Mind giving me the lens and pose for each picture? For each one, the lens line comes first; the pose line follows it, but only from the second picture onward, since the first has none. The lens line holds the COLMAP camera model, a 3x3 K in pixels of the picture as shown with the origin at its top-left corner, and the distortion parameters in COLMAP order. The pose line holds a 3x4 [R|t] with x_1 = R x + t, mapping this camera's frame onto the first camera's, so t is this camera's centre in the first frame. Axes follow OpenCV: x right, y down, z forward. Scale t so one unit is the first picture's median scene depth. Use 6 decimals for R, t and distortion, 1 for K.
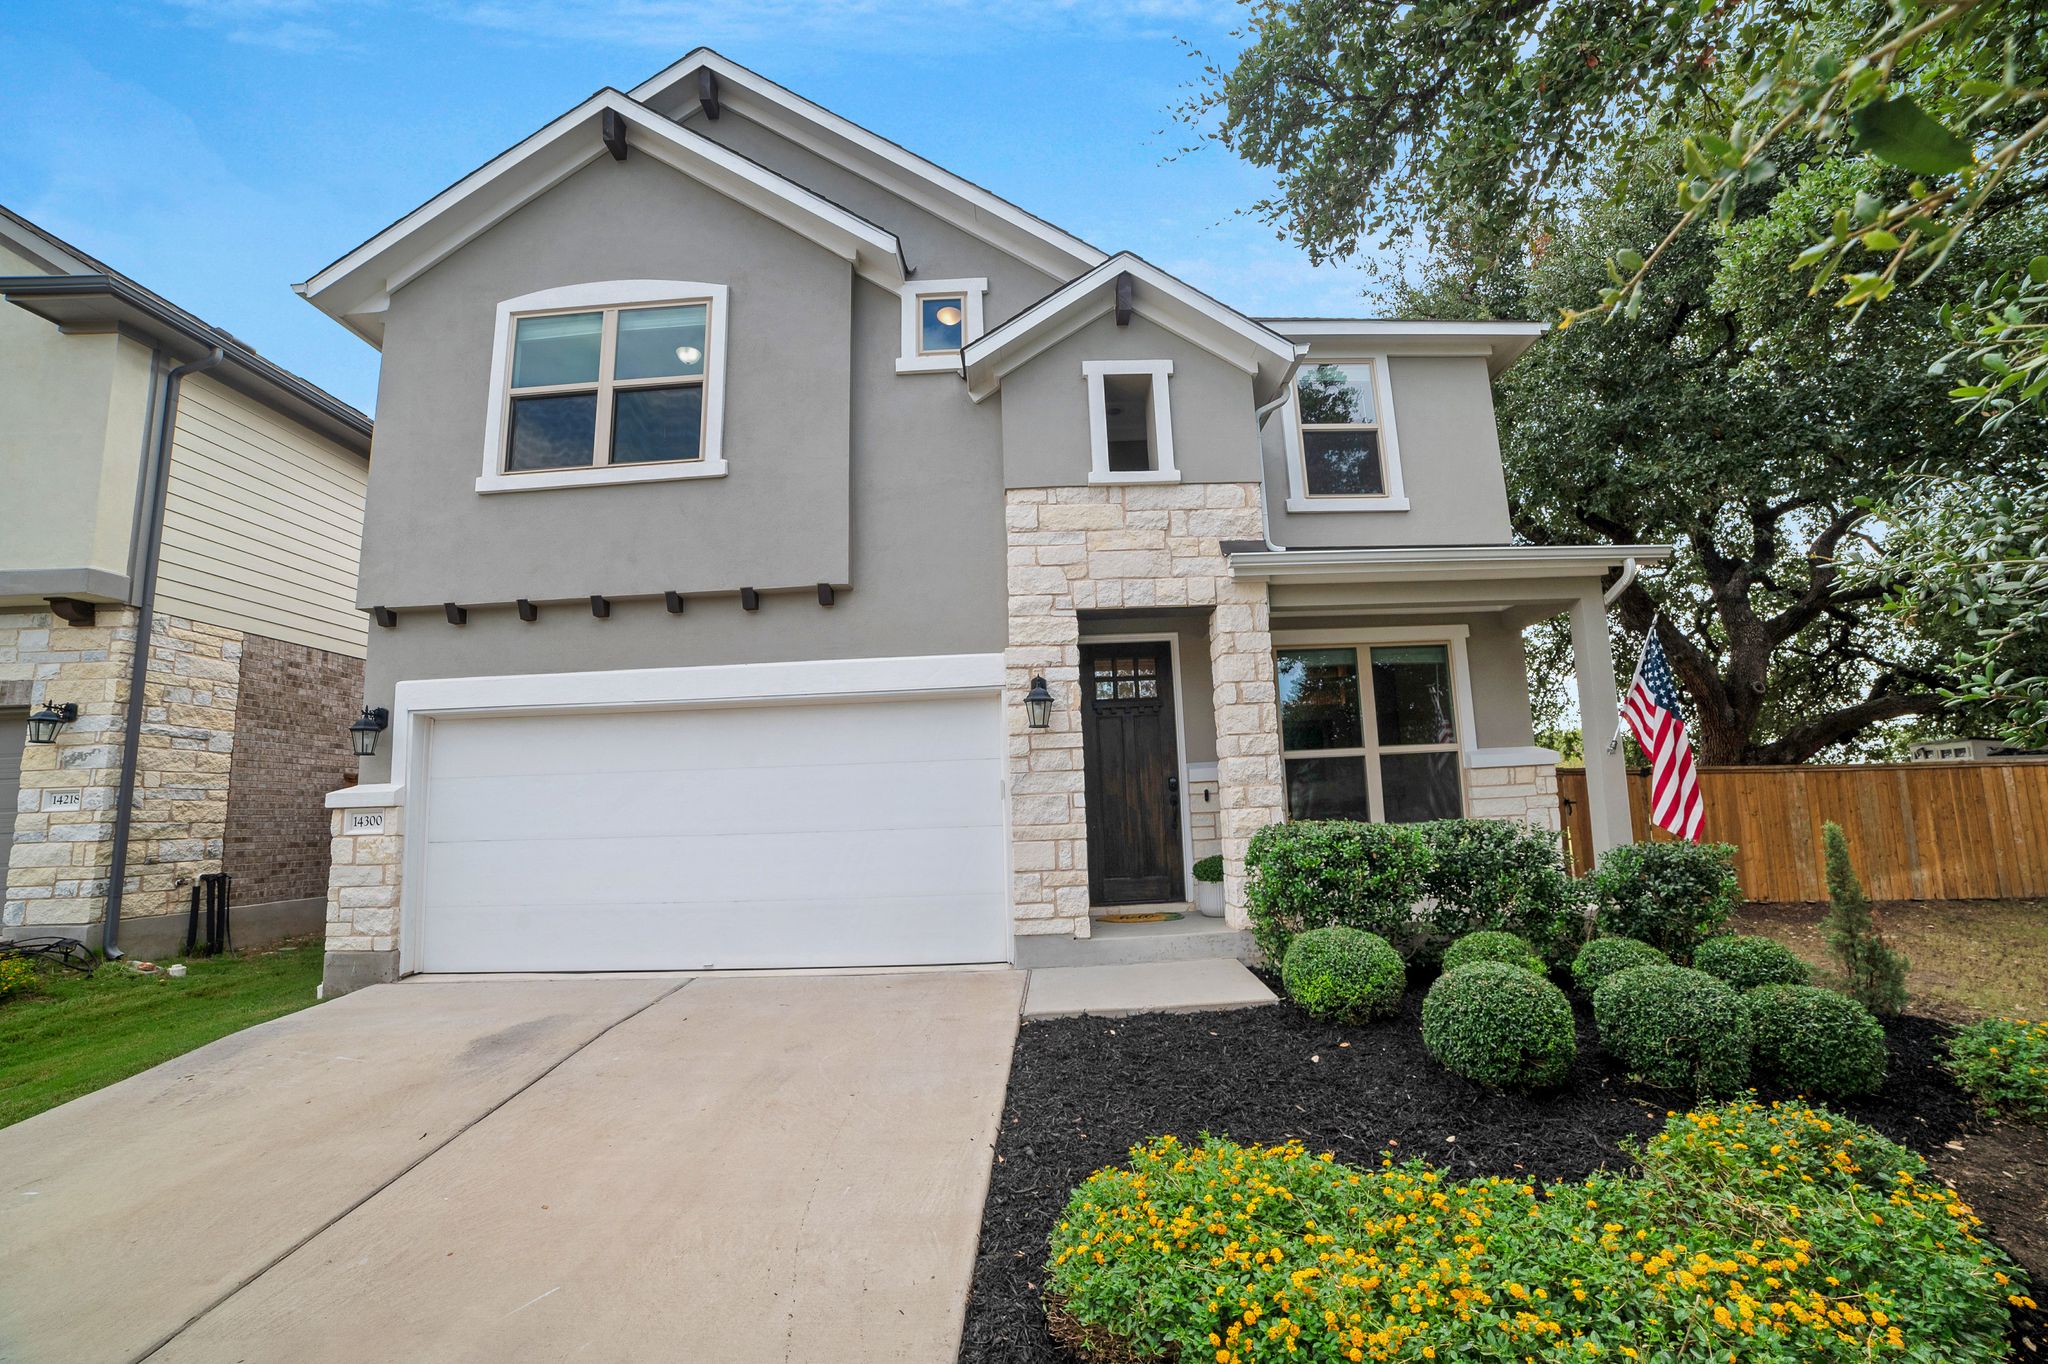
lens RADIAL K [[835.8, 0, 1035.7], [0, 835.8, 705.7], [0, 0, 1]] dist [-0.106061, 0.035065]
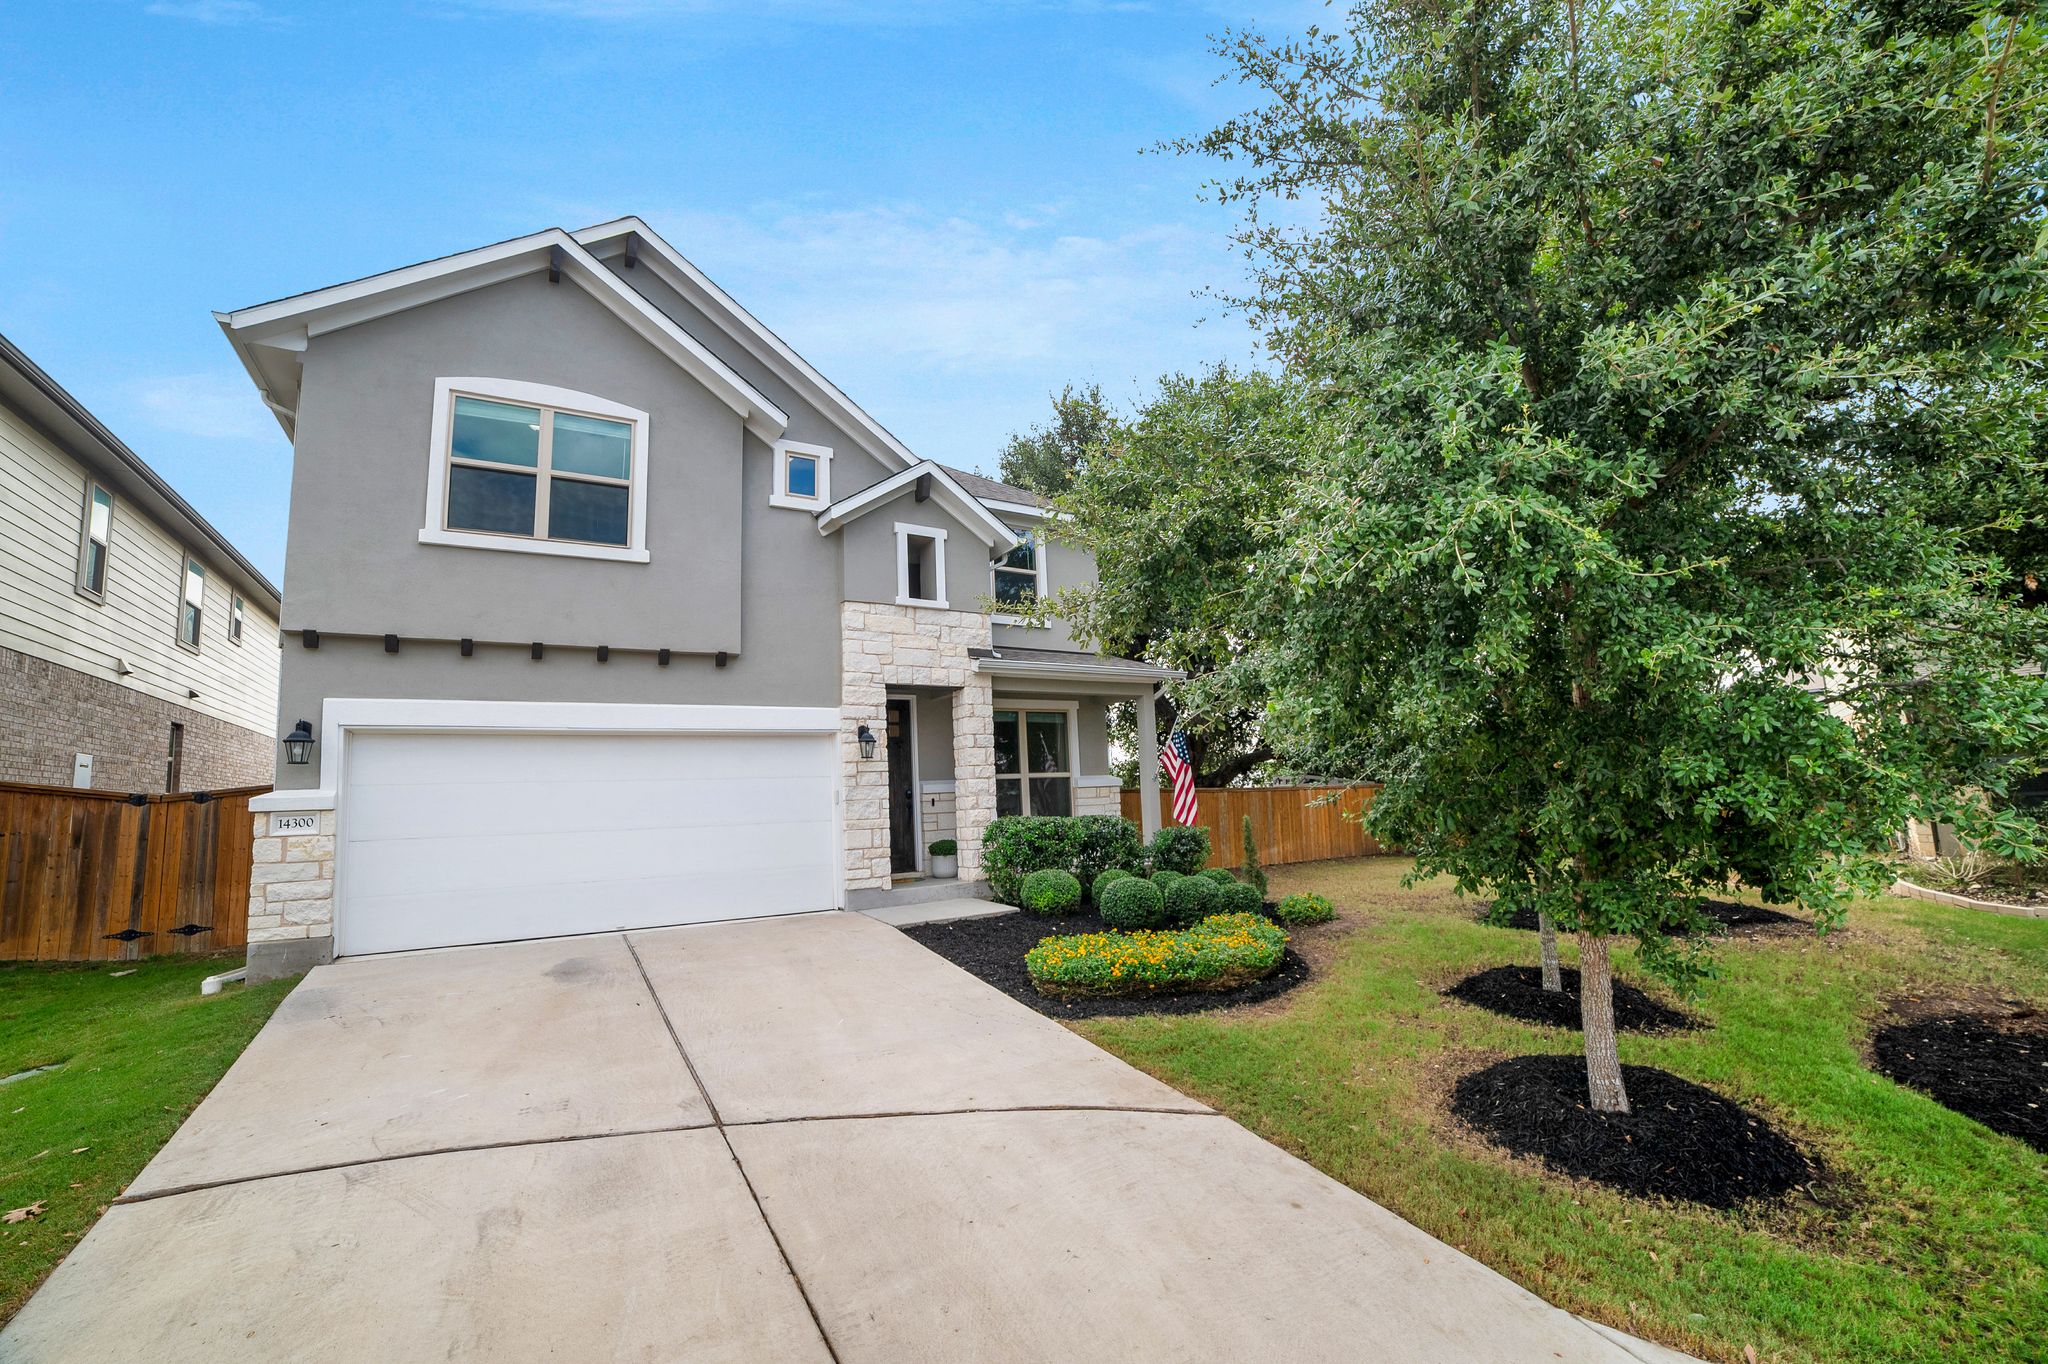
lens RADIAL K [[835.8, 0, 1035.7], [0, 835.8, 705.7], [0, 0, 1]] dist [-0.106061, 0.035065]
pose [[0.839619, 0.061401, 0.539695, -0.554313], [-0.054255, 0.998102, -0.029148, -0.042387], [-0.540460, -0.004808, 0.841356, -0.475695]]
